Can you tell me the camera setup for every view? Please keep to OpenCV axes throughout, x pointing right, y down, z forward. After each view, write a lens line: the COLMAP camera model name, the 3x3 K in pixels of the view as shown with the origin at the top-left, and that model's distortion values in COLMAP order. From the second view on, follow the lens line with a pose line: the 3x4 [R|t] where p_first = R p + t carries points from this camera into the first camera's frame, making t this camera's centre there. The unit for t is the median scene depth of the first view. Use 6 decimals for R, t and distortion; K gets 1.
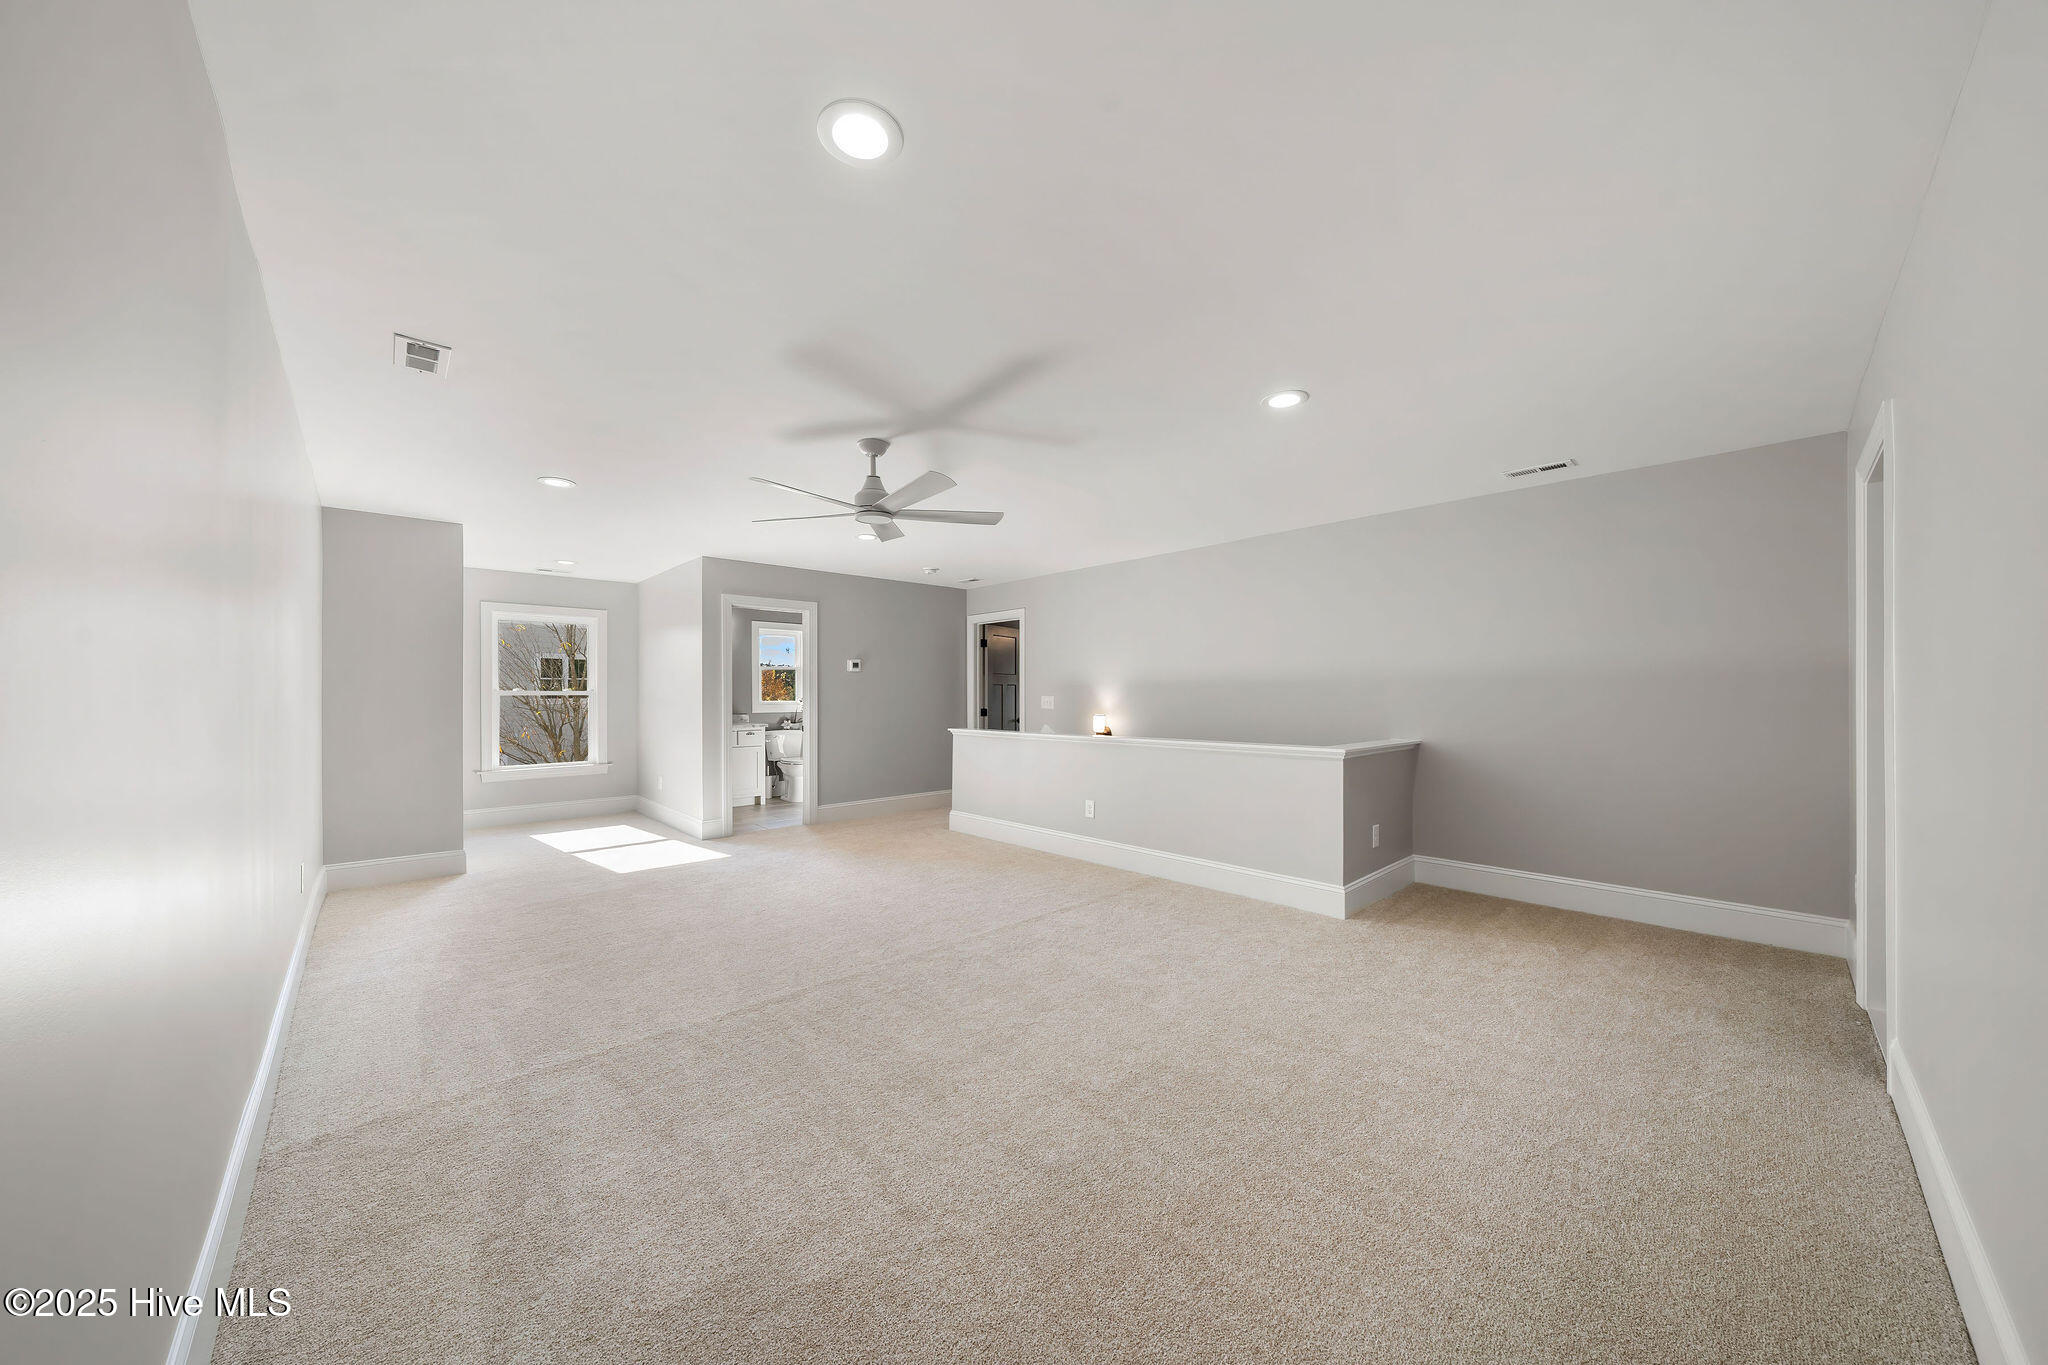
lens RADIAL K [[695.5, 0, 1014.8], [0, 695.5, 700.7], [0, 0, 1]] dist [-0.001053, -0.000066]
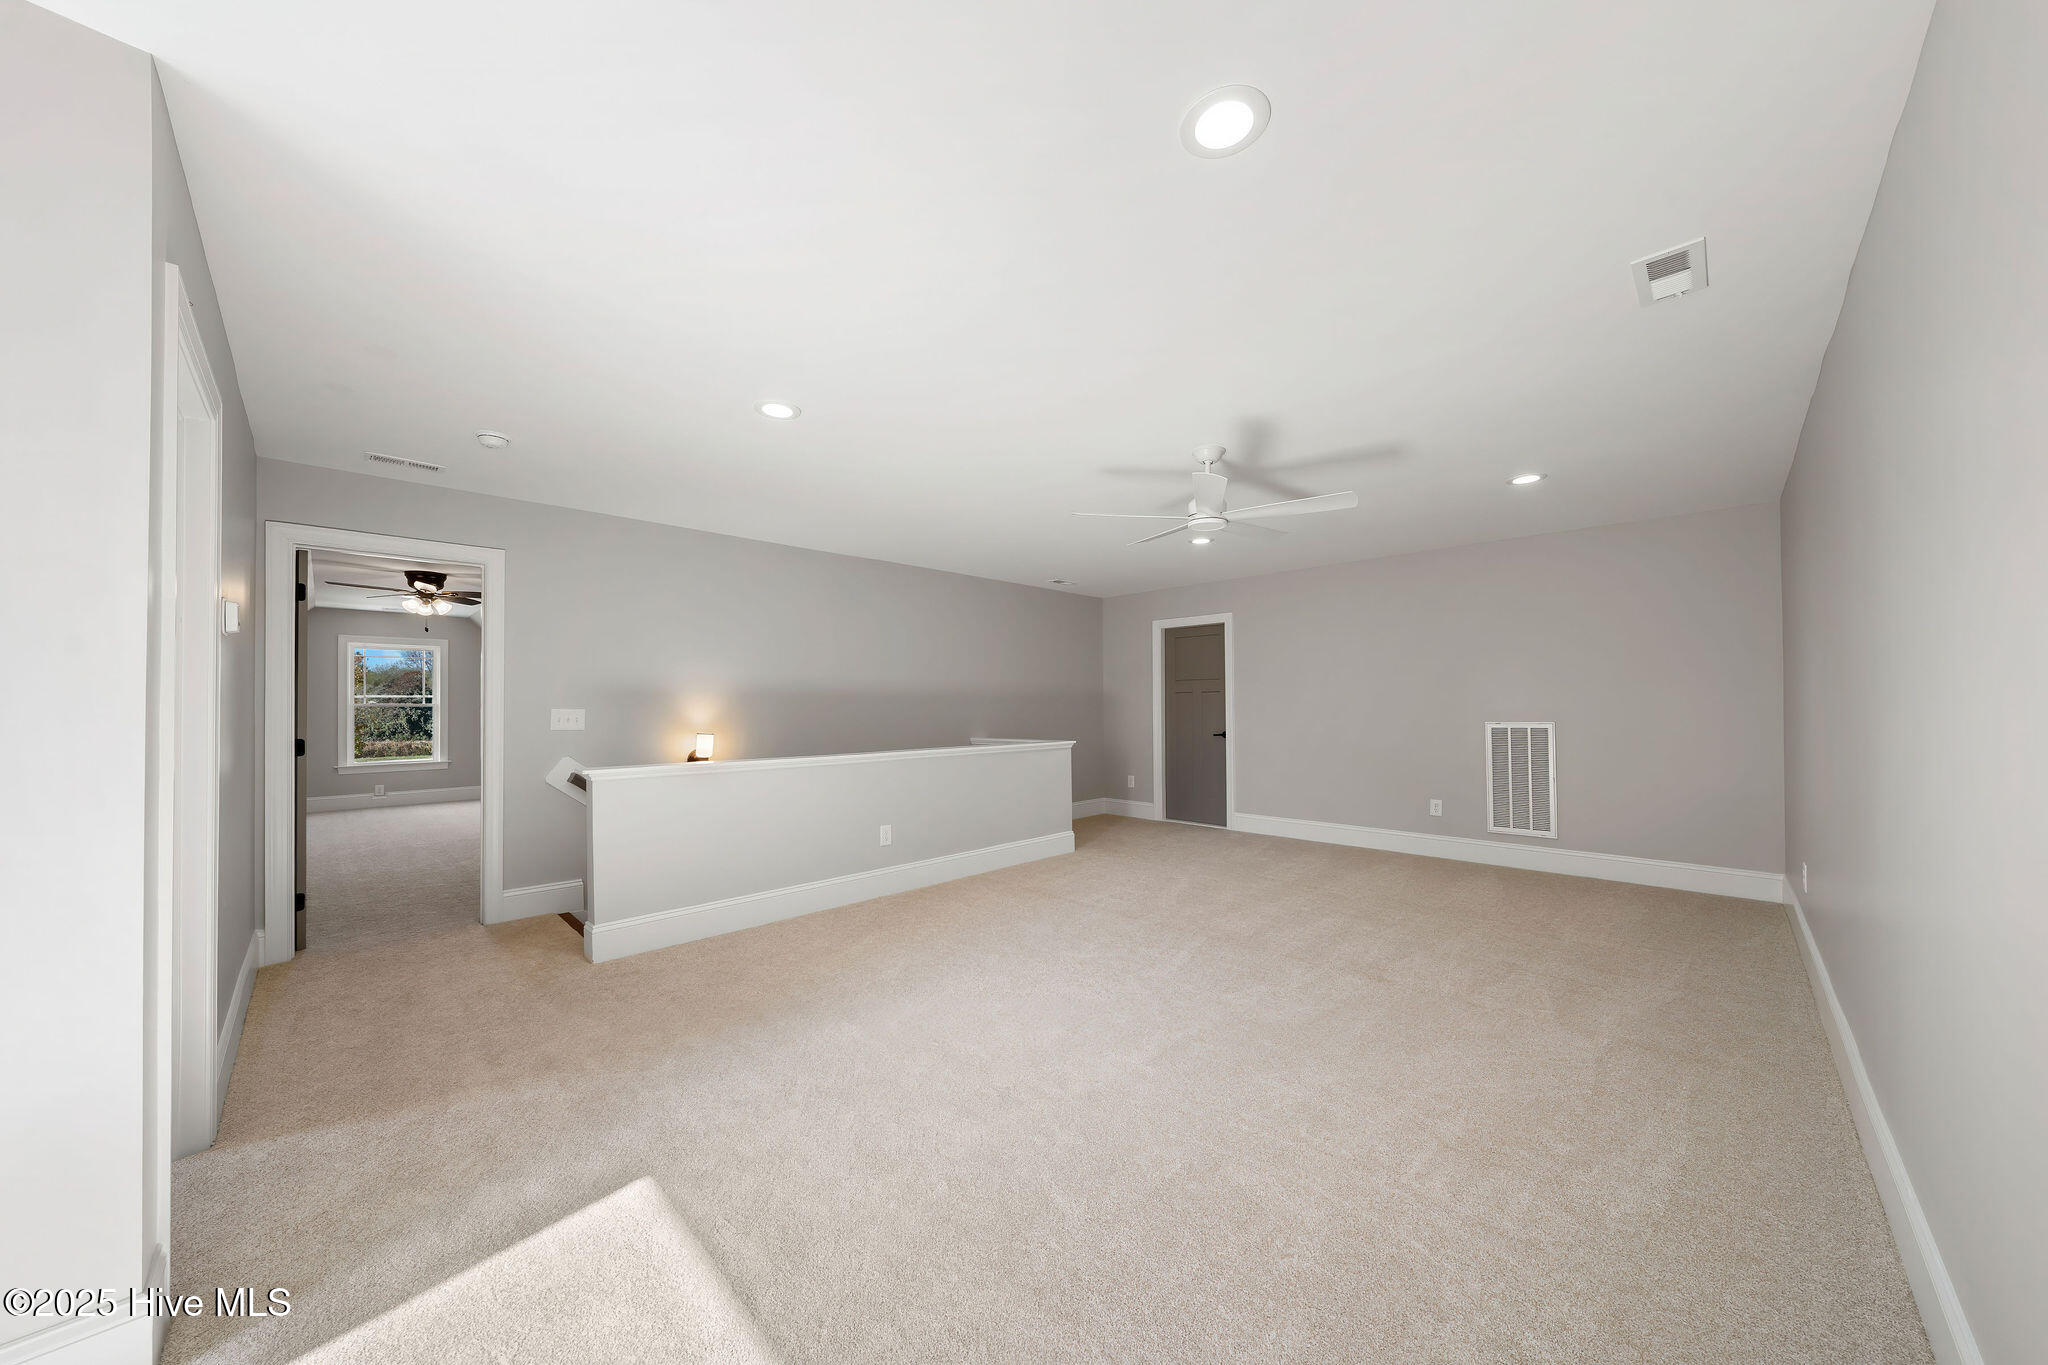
lens RADIAL K [[695.5, 0, 1014.8], [0, 695.5, 700.7], [0, 0, 1]] dist [-0.001053, -0.000066]
pose [[-0.030984, 0.013644, 0.999427, -0.698744], [0.014437, 0.999809, -0.013201, -0.000756], [-0.999416, 0.014020, -0.031175, 0.770842]]
